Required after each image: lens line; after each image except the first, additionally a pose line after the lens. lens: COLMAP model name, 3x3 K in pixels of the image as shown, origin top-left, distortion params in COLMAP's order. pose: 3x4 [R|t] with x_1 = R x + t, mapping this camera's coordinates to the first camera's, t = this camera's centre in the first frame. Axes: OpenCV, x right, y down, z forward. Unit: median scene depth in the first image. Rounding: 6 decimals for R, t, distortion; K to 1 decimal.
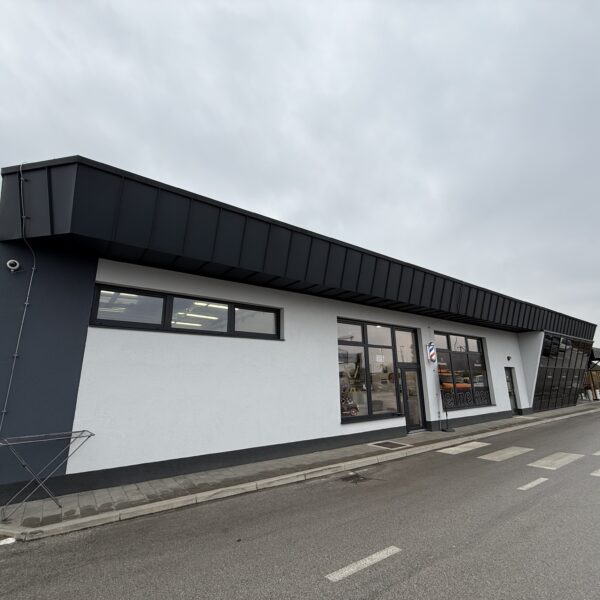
lens RADIAL K [[312.3, 0, 300.0], [0, 312.3, 299.7], [0, 0, 1]] dist [0.007512, -0.001822]
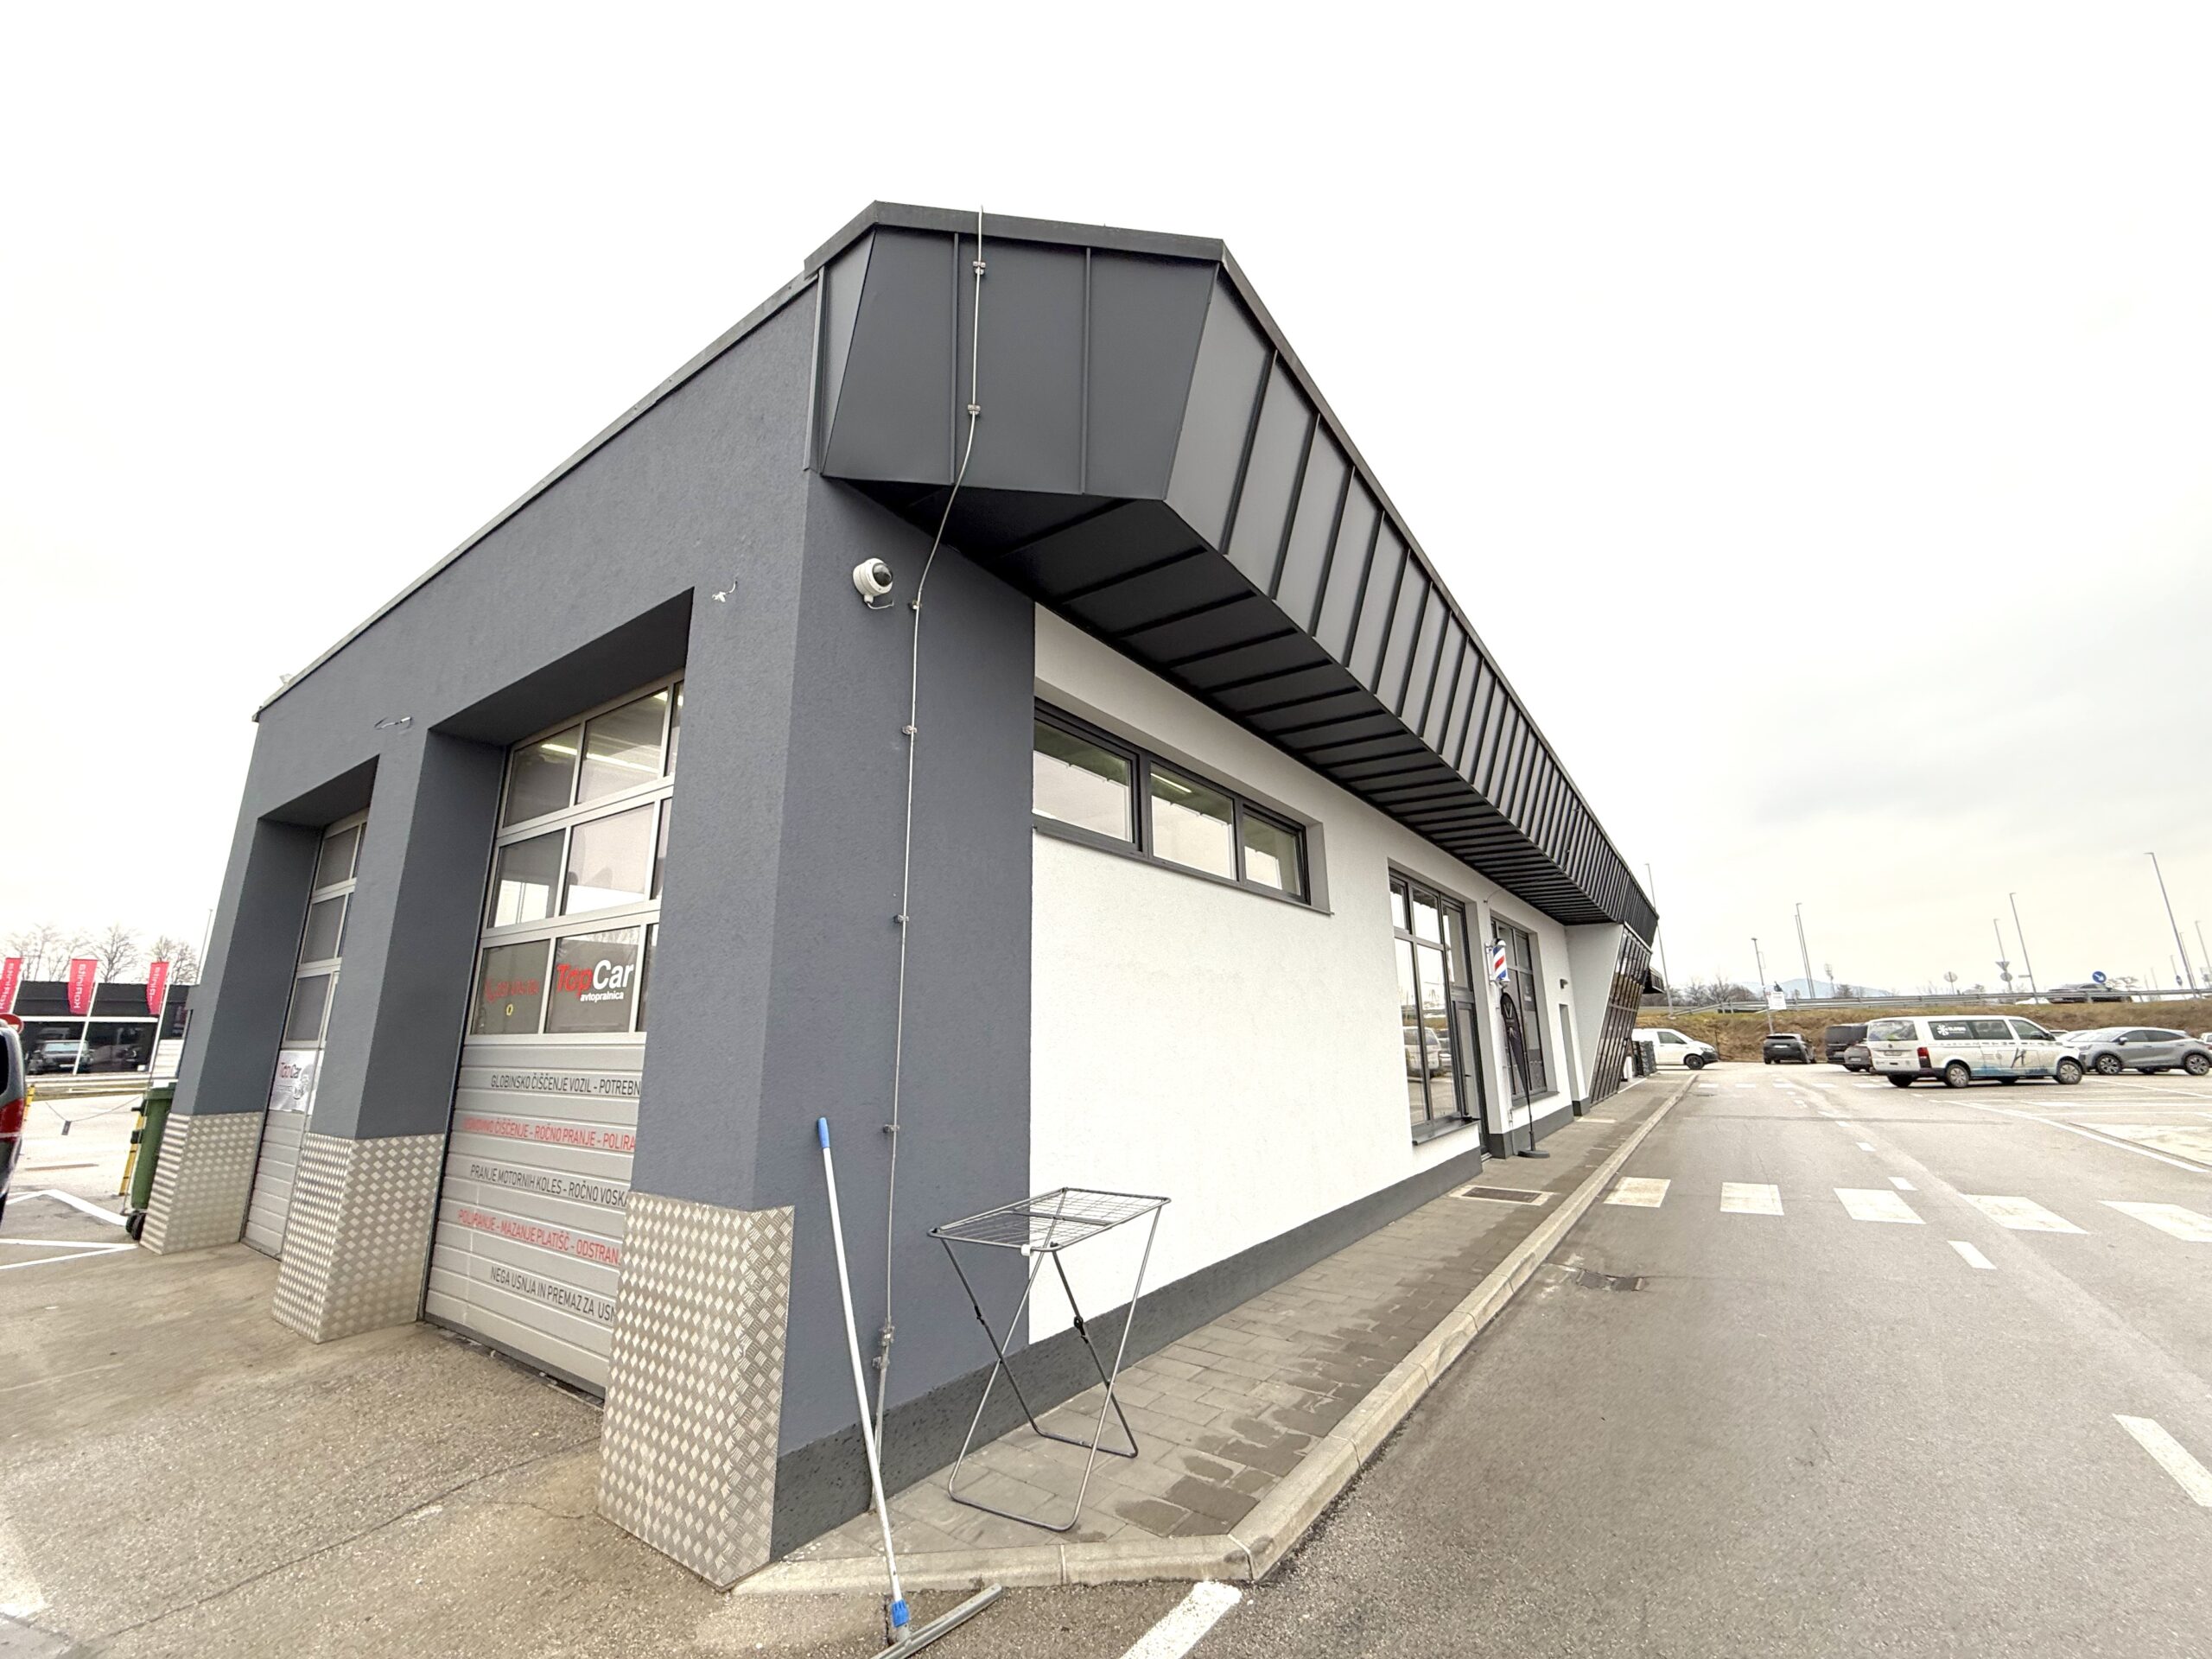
lens RADIAL K [[873.6, 0, 1102.3], [0, 873.6, 828.7], [0, 0, 1]] dist [0.000853, -0.000548]
pose [[0.945273, 0.082596, 0.315654, -0.935504], [-0.089538, 0.995955, 0.007526, 0.074456], [-0.313755, -0.035377, 0.948845, 0.232927]]
